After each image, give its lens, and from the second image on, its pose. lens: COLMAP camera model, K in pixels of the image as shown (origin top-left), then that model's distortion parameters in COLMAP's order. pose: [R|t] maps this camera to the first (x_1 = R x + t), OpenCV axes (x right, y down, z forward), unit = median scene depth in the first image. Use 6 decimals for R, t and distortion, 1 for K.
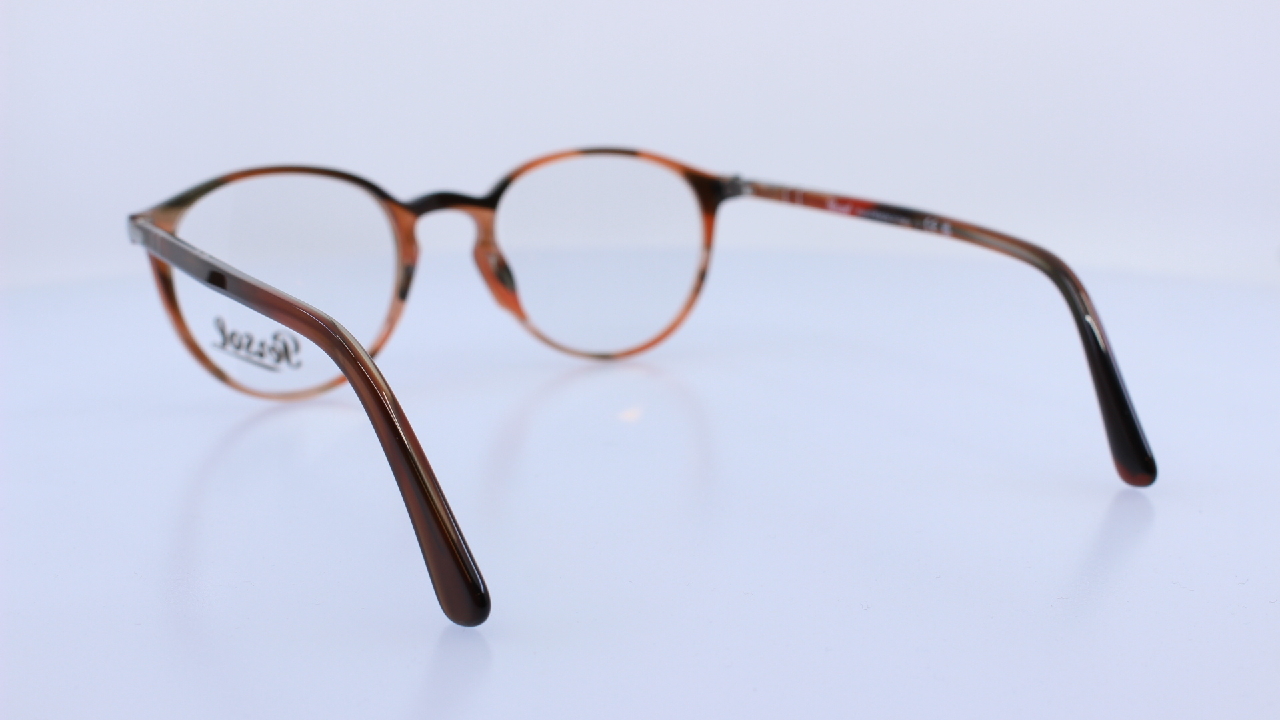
lens RADIAL K [[1673.6, 0, 640.0], [0, 1673.6, 360.0], [0, 0, 1]] dist [-0.116429, 0.030708]
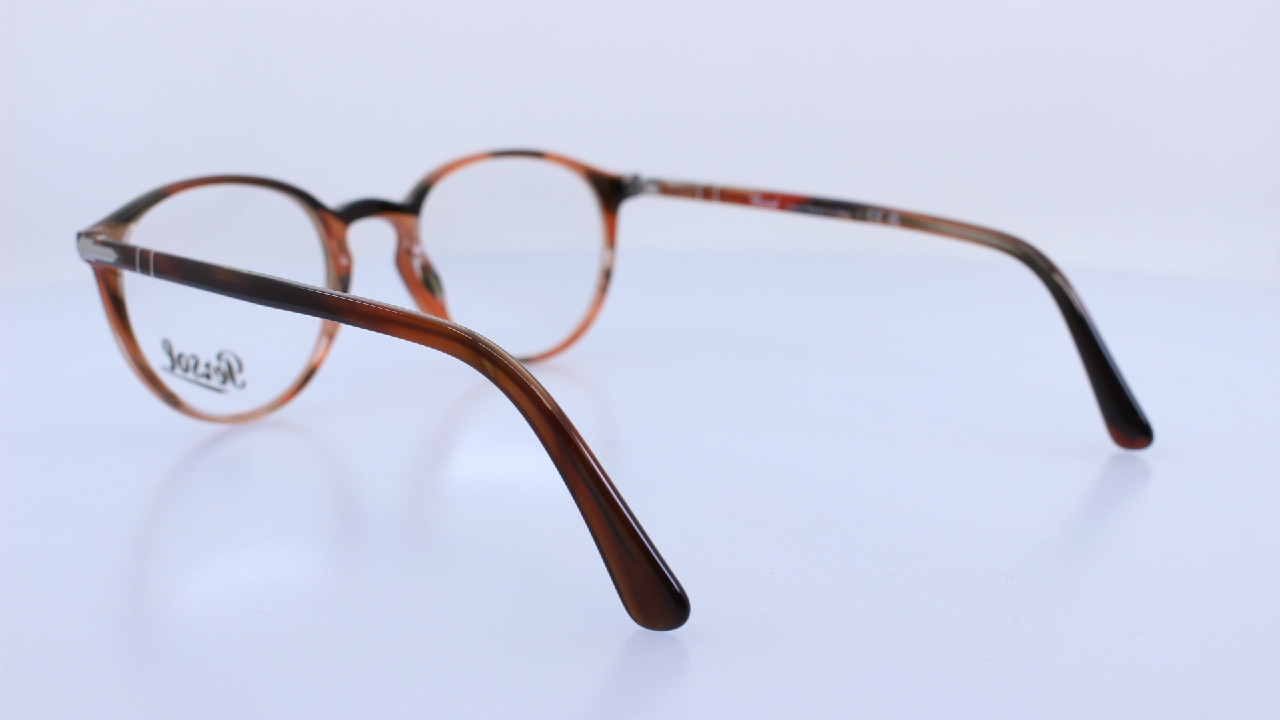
lens RADIAL K [[1673.6, 0, 640.0], [0, 1673.6, 360.0], [0, 0, 1]] dist [-0.116429, 0.030708]
pose [[0.963679, -0.052382, 0.261877, -0.236322], [0.053081, 0.998580, 0.004409, -0.003592], [-0.261736, 0.009652, 0.965091, 0.031608]]
